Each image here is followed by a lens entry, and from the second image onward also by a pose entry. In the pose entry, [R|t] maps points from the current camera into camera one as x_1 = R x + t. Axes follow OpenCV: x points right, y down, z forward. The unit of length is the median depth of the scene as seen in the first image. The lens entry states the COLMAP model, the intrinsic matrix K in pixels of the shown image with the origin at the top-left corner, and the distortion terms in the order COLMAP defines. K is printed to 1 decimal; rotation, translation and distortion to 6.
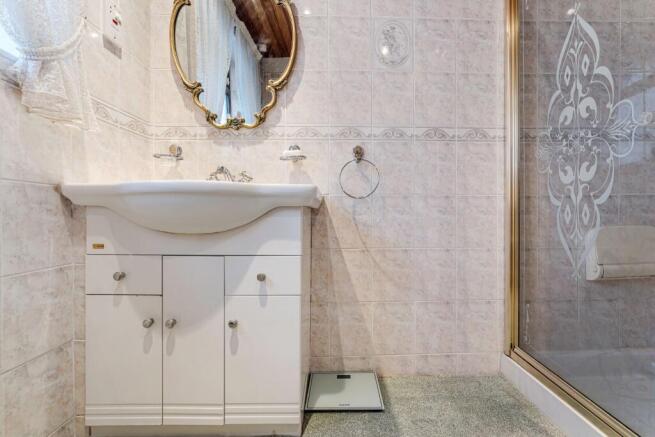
lens RADIAL K [[270.1, 0, 325.5], [0, 270.1, 216.4], [0, 0, 1]] dist [-0.006990, 0.000464]
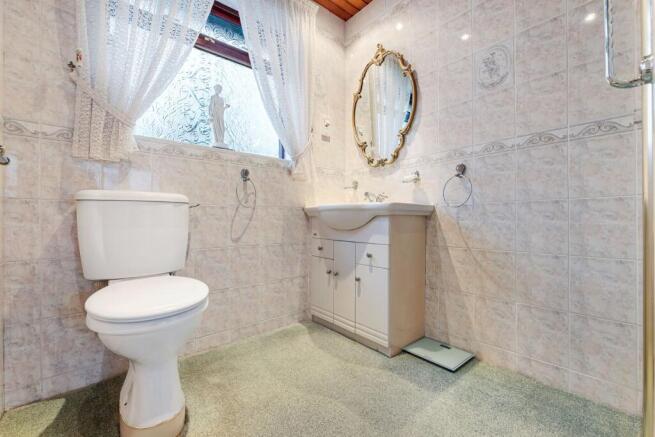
lens RADIAL K [[270.1, 0, 333.2], [0, 270.1, 219.7], [0, 0, 1]] dist [-0.006990, 0.000464]
pose [[0.638395, -0.002233, -0.769706, 0.695697], [-0.004669, 0.999966, -0.006774, 0.003082], [0.769695, 0.007918, 0.638363, -0.225026]]
